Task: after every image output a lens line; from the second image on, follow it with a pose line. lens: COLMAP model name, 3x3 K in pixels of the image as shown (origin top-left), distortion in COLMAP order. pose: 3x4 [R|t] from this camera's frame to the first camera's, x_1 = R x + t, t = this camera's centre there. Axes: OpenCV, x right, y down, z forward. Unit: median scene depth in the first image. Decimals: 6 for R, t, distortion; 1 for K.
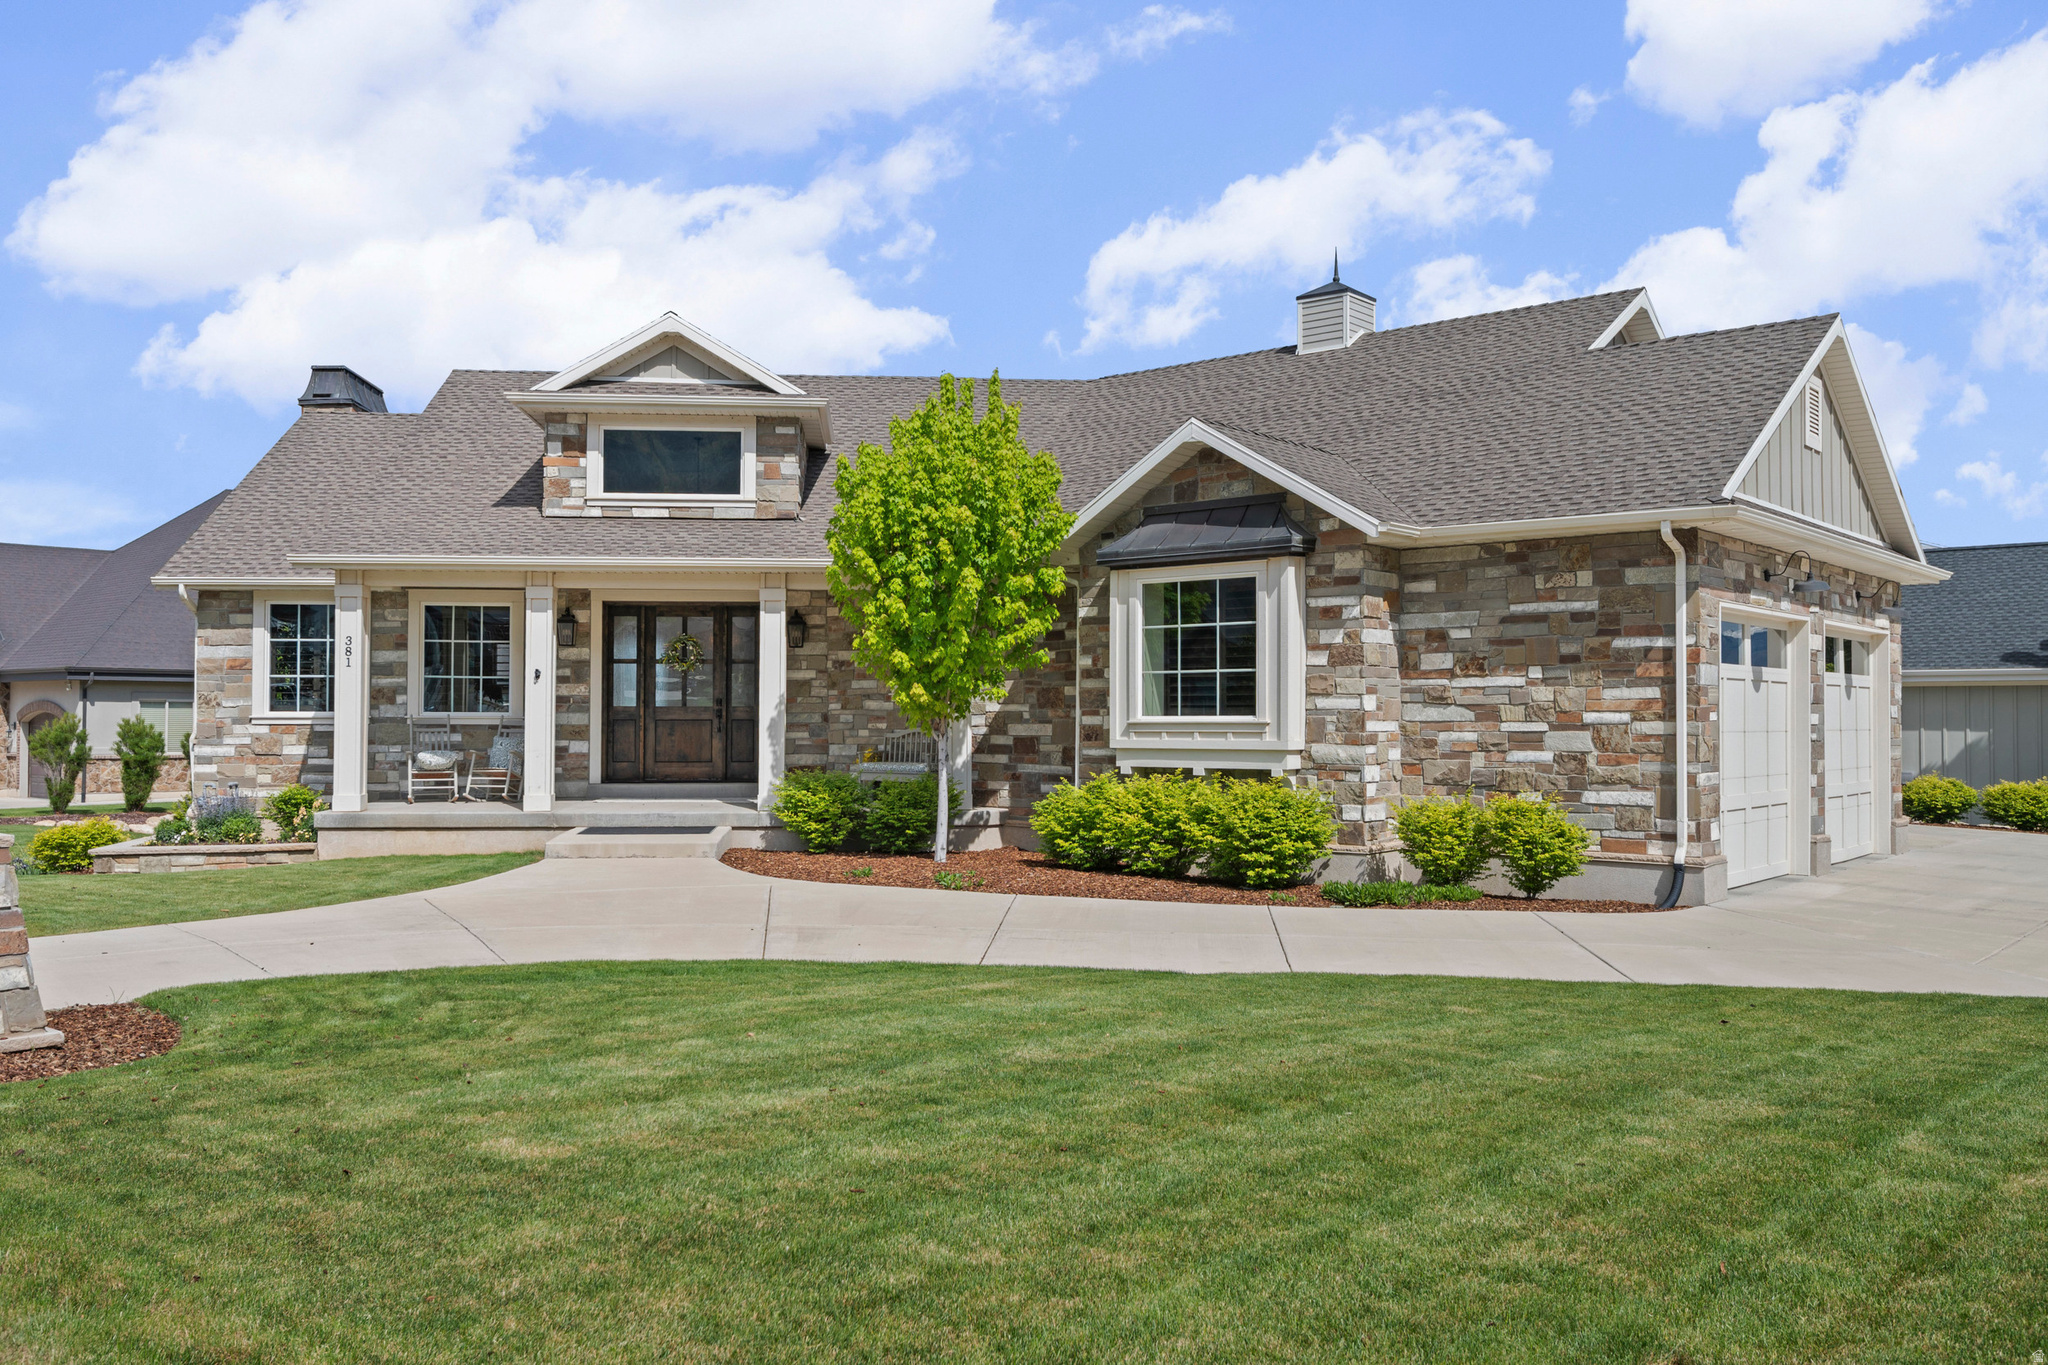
lens RADIAL K [[1619.8, 0, 1023.3], [0, 1619.8, 681.7], [0, 0, 1]] dist [-0.003612, -0.001998]
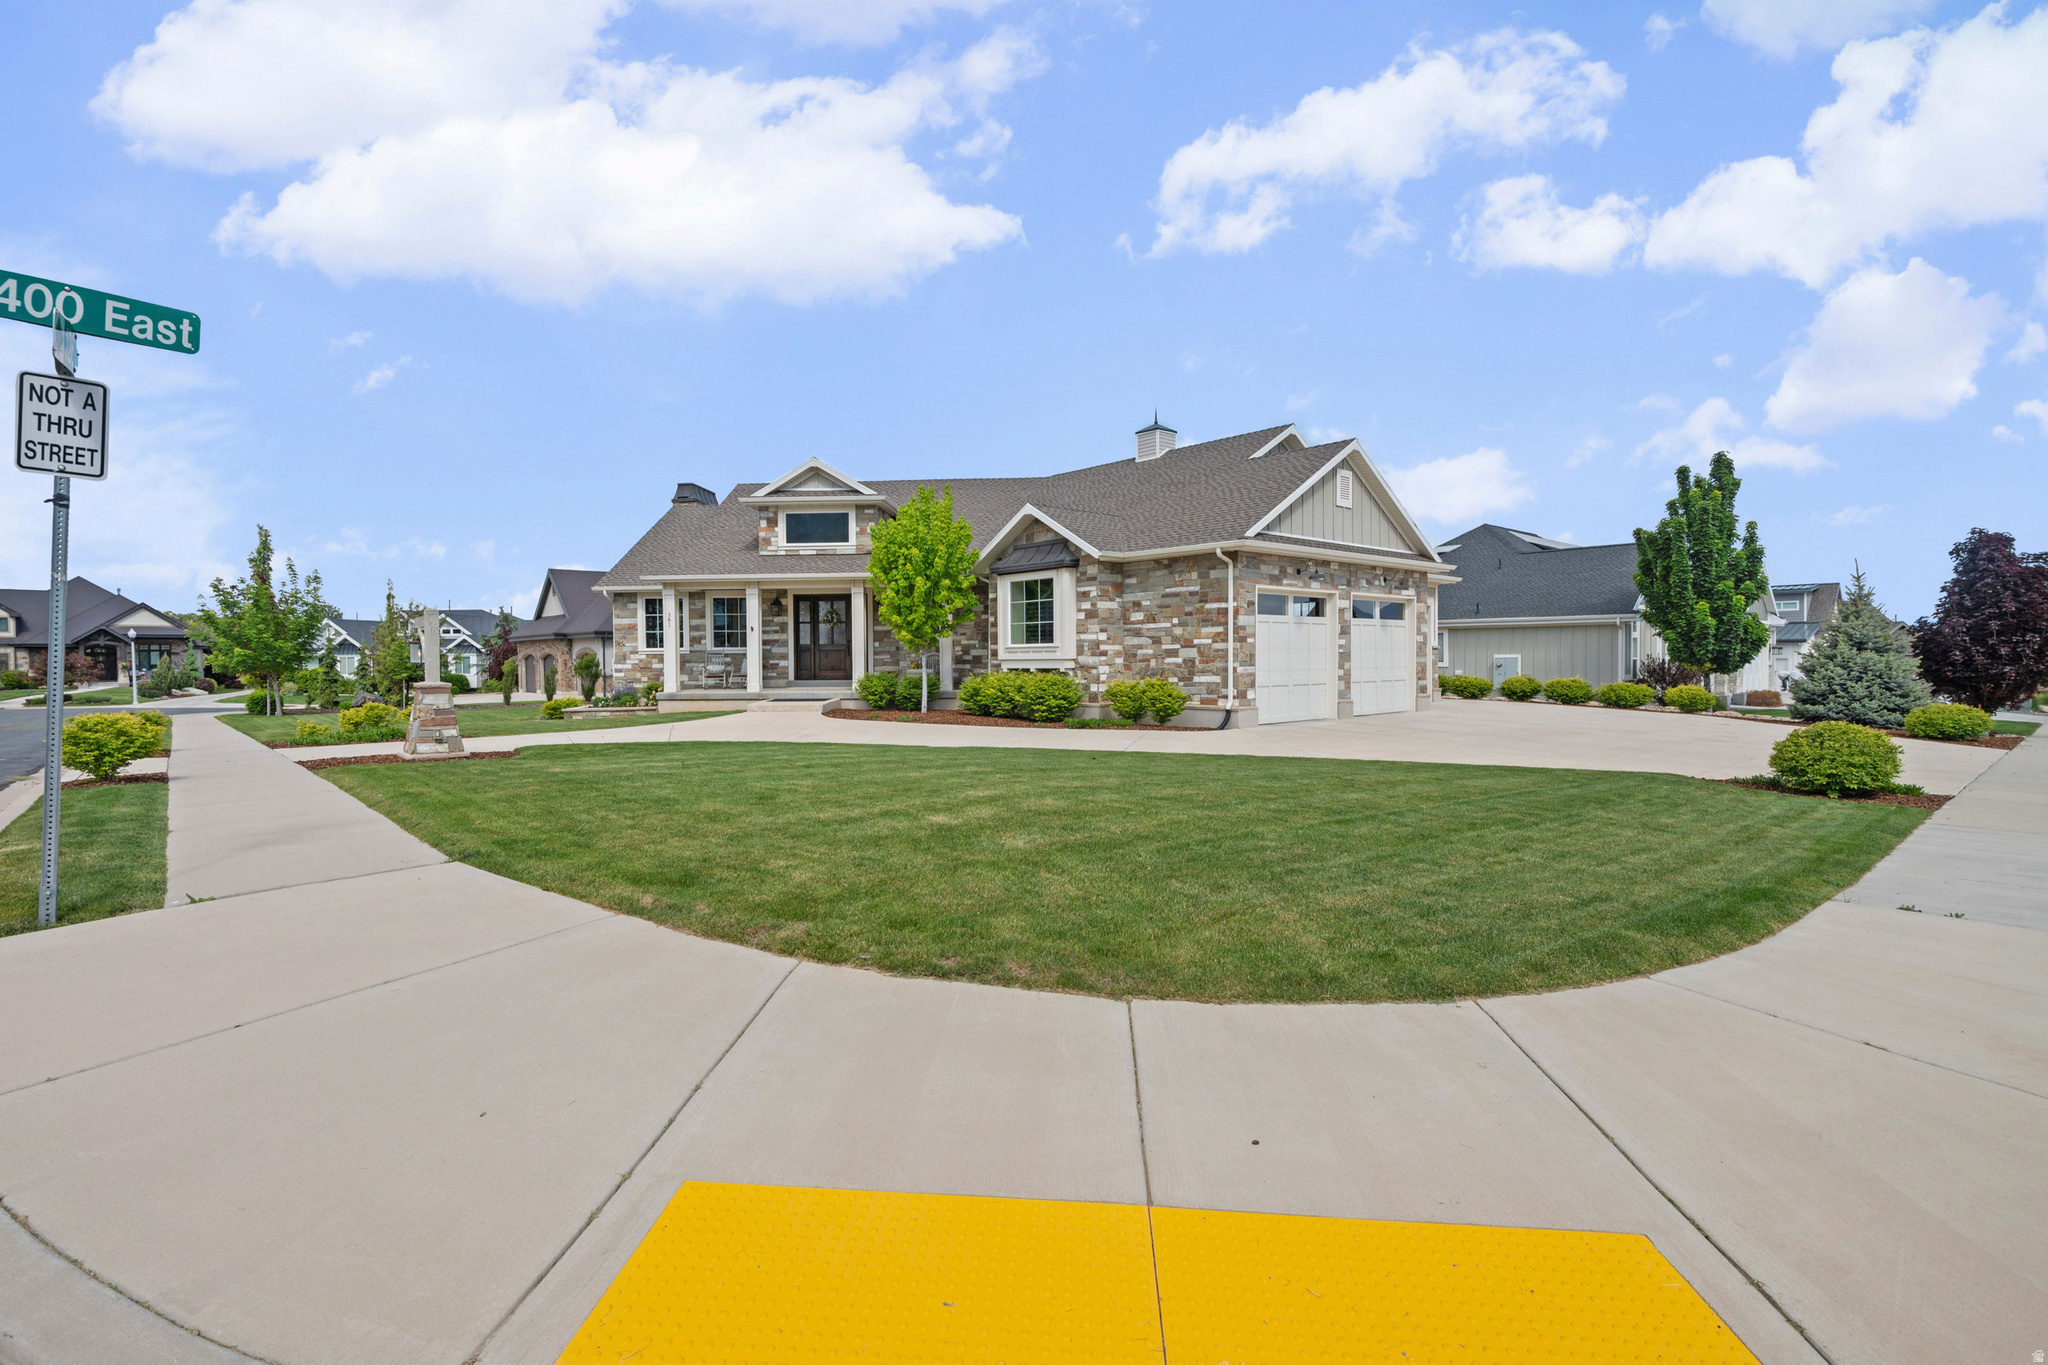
lens RADIAL K [[938.8, 0, 1025.5], [0, 938.8, 682.6], [0, 0, 1]] dist [0.003554, -0.000165]
pose [[0.989714, -0.005532, -0.142956, 0.261127], [0.012629, 0.998730, 0.048782, 0.011201], [0.142505, -0.050085, 0.988526, -0.212213]]
